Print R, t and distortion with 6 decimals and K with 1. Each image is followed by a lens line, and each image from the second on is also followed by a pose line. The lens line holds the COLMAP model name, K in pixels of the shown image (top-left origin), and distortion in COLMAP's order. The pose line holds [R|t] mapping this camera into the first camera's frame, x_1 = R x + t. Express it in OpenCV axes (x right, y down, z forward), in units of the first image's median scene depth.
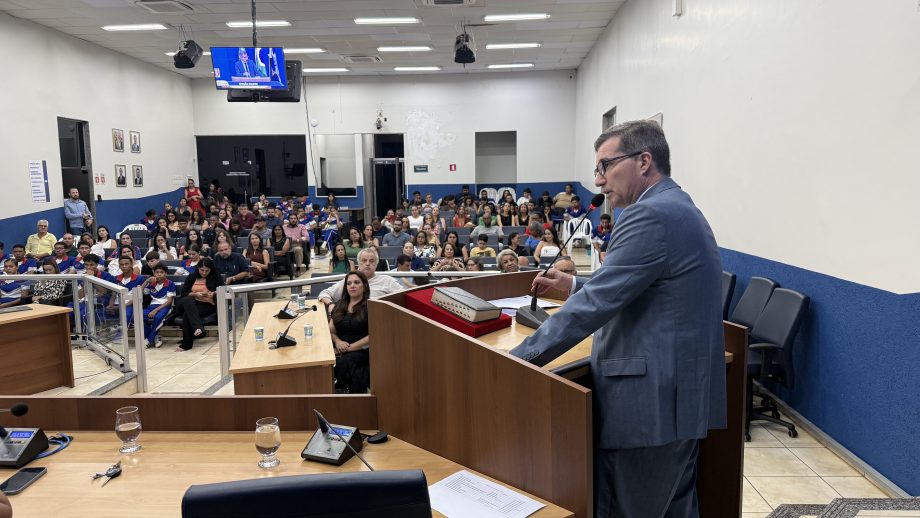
lens RADIAL K [[602.7, 0, 454.0], [0, 602.7, 254.6], [0, 0, 1]] dist [0.031195, -0.029643]
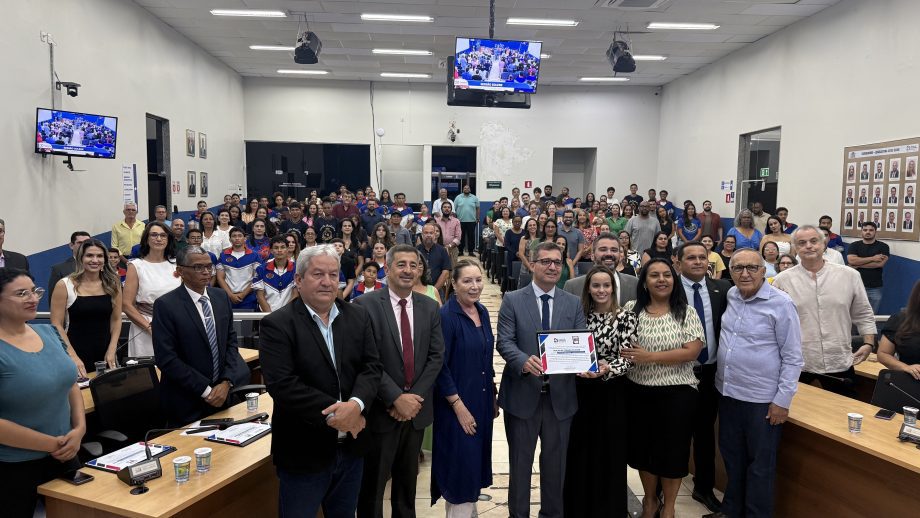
lens RADIAL K [[600.9, 0, 457.4], [0, 600.9, 258.2], [0, 0, 1]] dist [0.053316, -0.060444]
pose [[0.994139, 0.016761, 0.106804, -0.211715], [-0.014990, 0.999737, -0.017364, -0.011548], [-0.107067, 0.015661, 0.994129, 0.080085]]
